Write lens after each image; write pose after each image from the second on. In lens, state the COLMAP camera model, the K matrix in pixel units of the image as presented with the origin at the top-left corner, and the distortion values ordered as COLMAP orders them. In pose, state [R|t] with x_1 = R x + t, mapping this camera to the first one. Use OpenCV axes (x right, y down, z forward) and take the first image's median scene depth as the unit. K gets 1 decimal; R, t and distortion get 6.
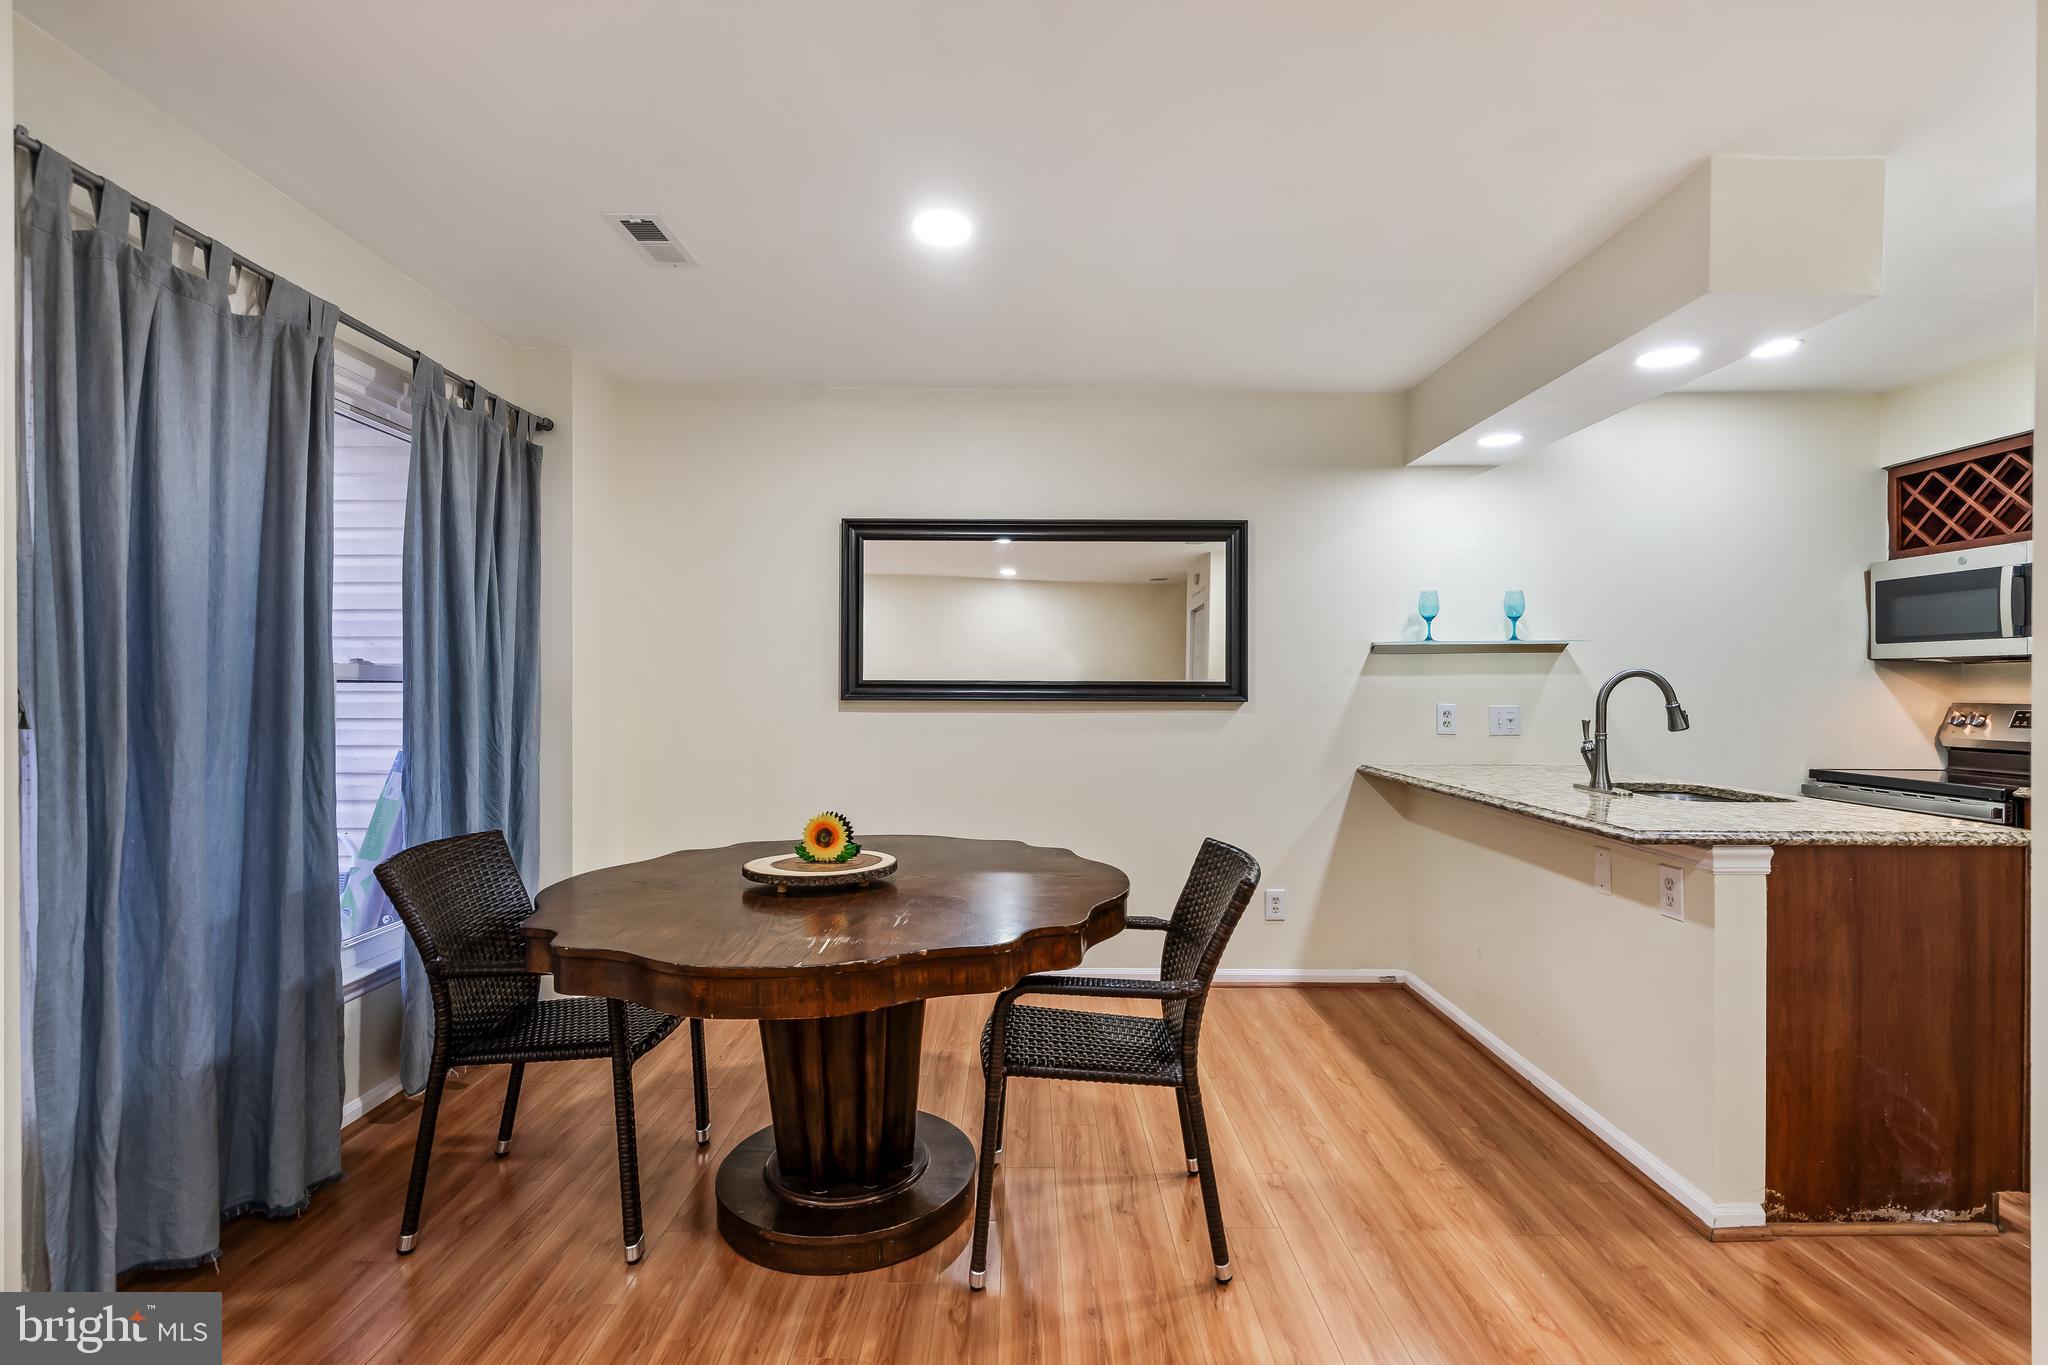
lens RADIAL K [[938.1, 0, 1039.6], [0, 938.1, 685.6], [0, 0, 1]] dist [-0.004568, 0.006379]
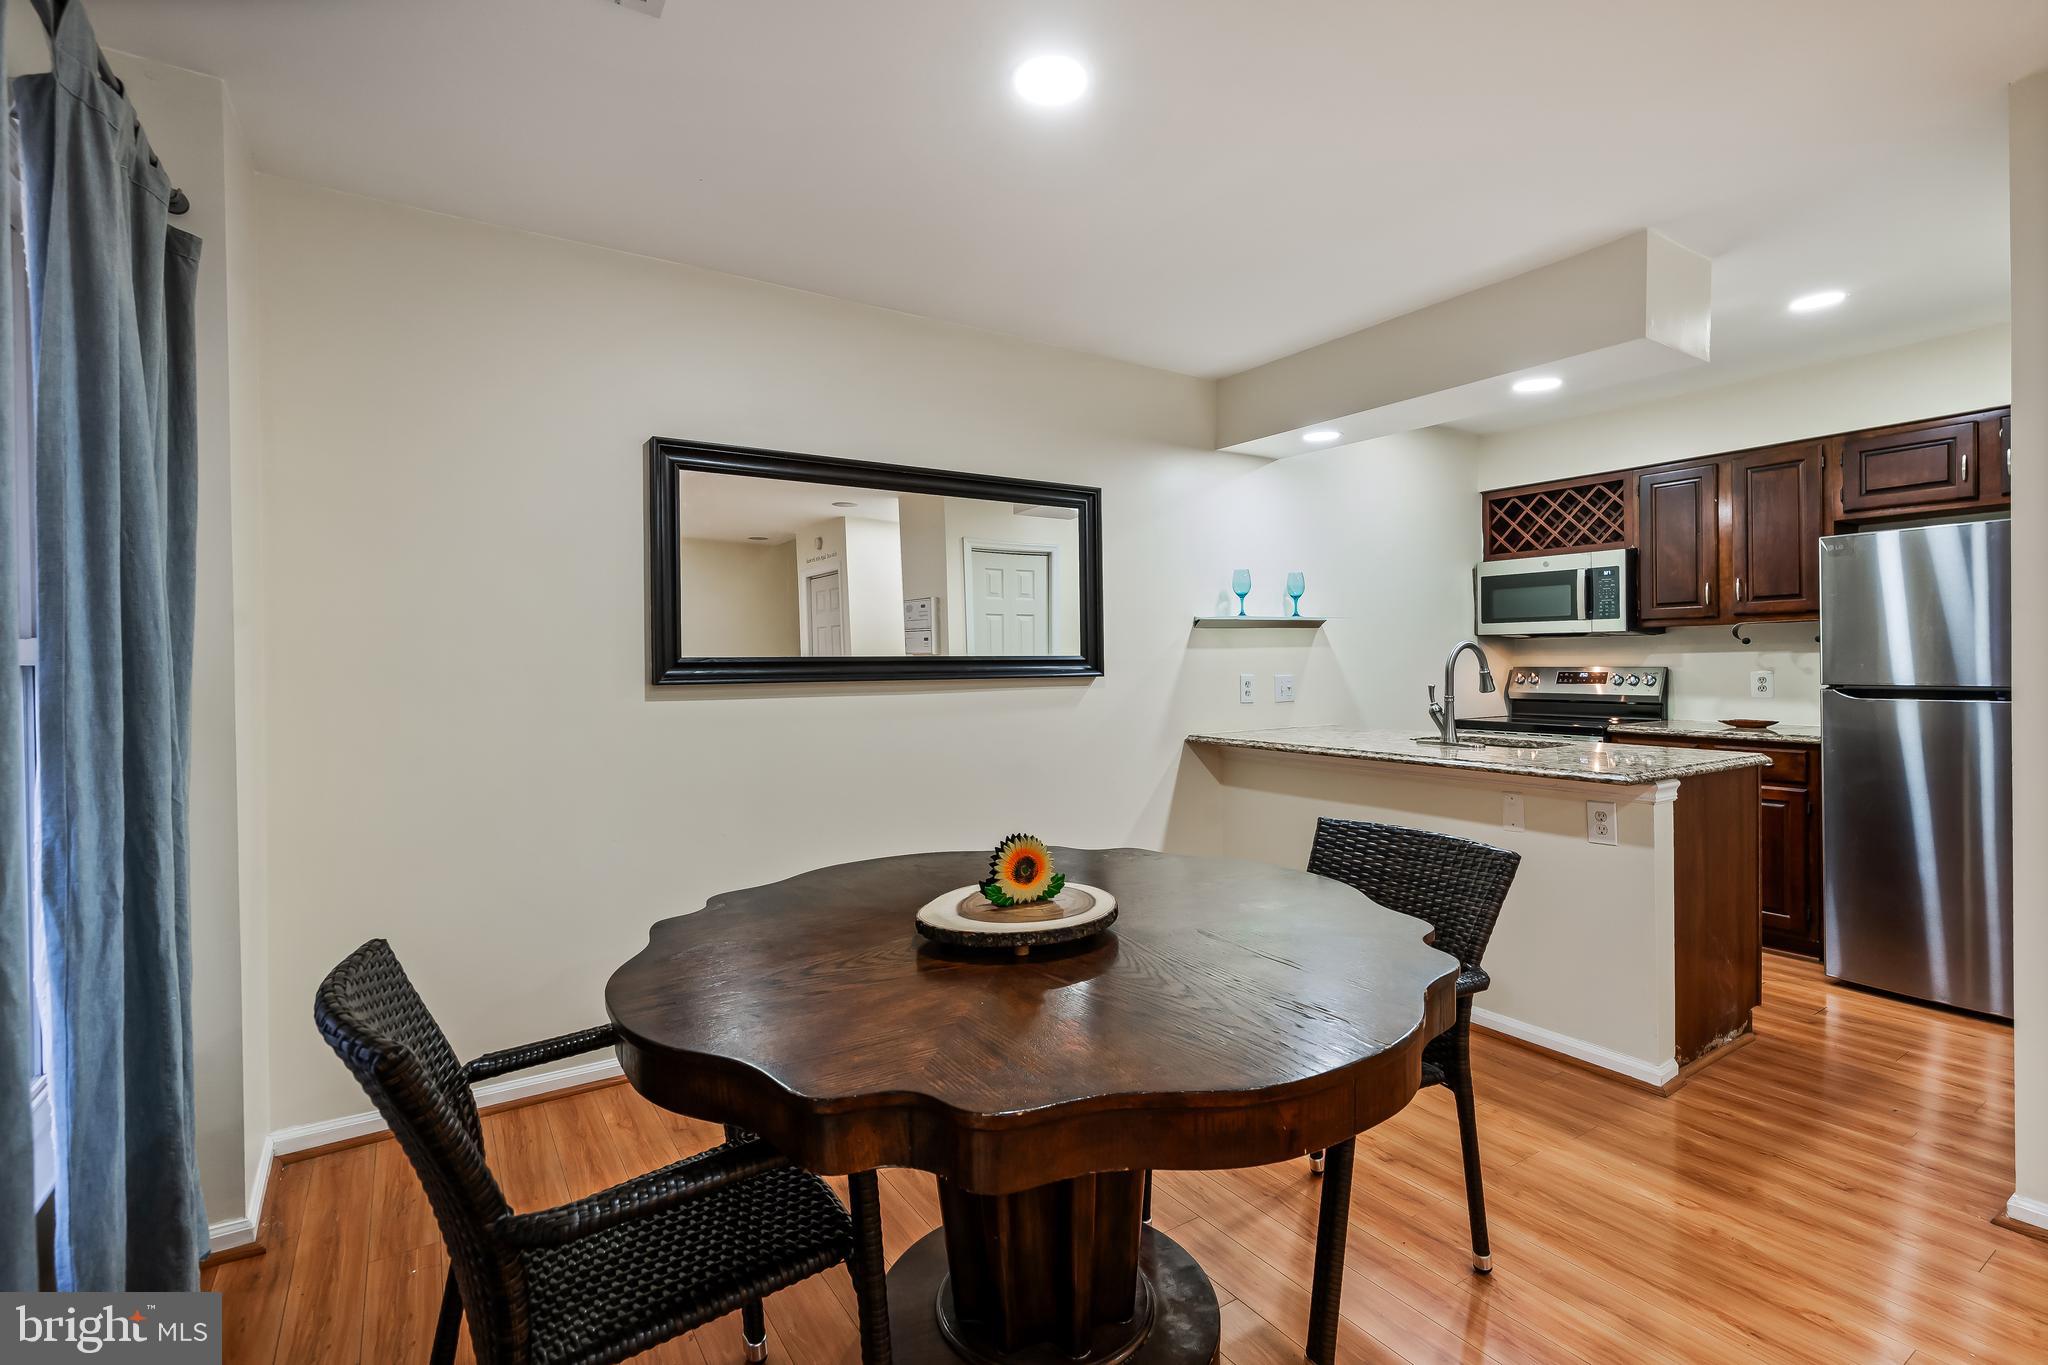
lens RADIAL K [[938.1, 0, 1066.4], [0, 938.1, 668.3], [0, 0, 1]] dist [-0.004568, 0.006379]
pose [[0.832786, -0.015325, 0.553383, -0.374950], [0.011608, 0.999880, 0.010221, -0.001247], [-0.553474, -0.002088, 0.832864, 0.236232]]
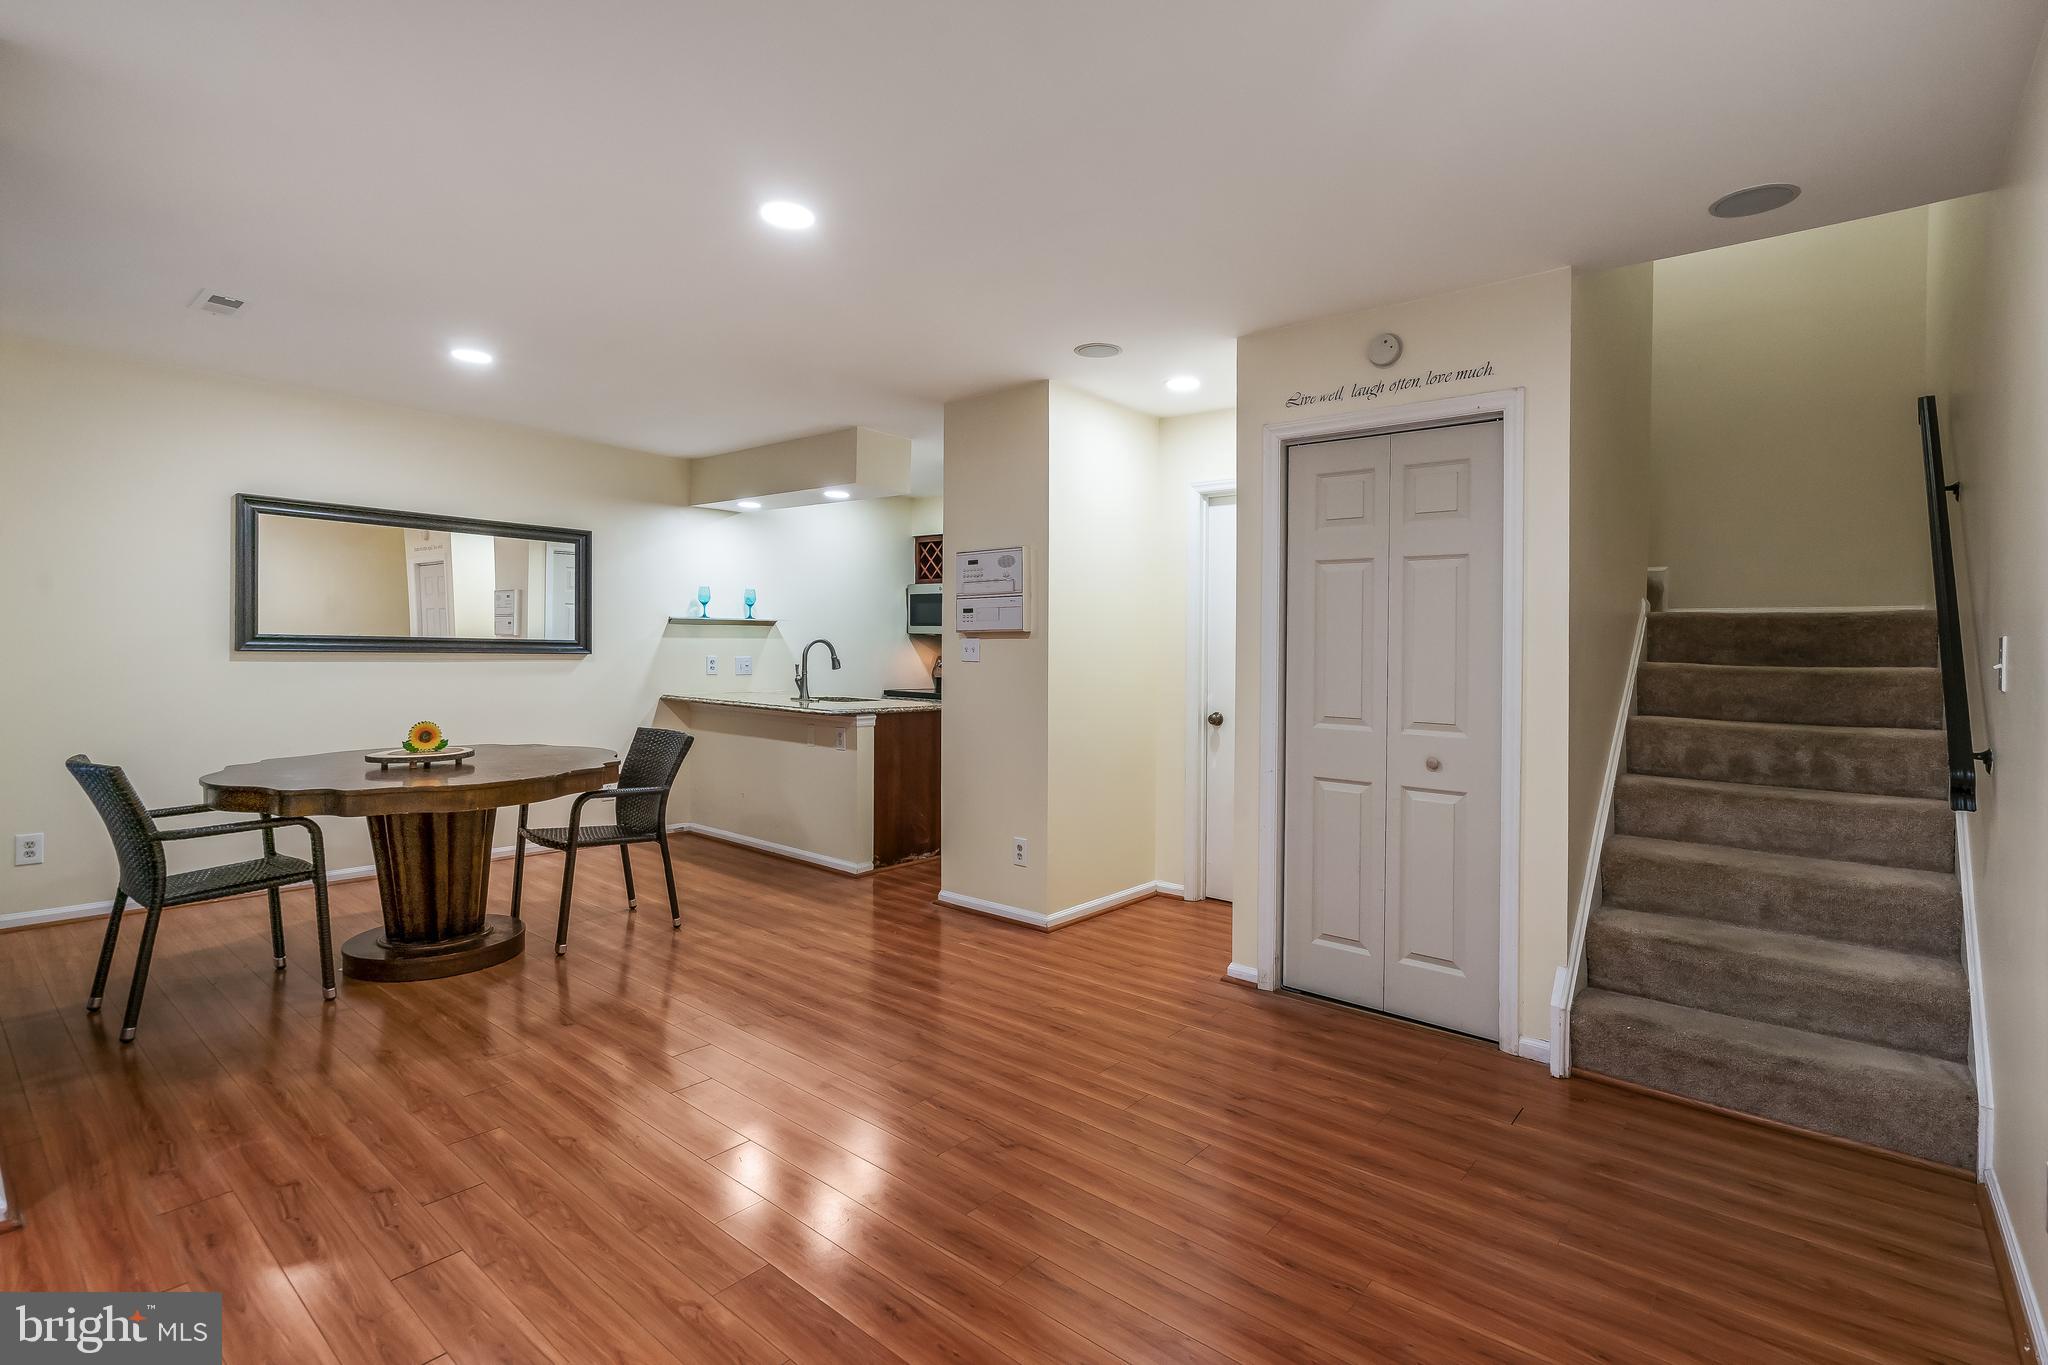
lens RADIAL K [[938.1, 0, 1043.1], [0, 938.1, 667.9], [0, 0, 1]] dist [-0.004568, 0.006379]
pose [[0.647838, -0.007185, 0.761744, -0.482667], [-0.018562, 0.999510, 0.025214, -0.012349], [-0.761552, -0.030474, 0.647387, -0.549993]]
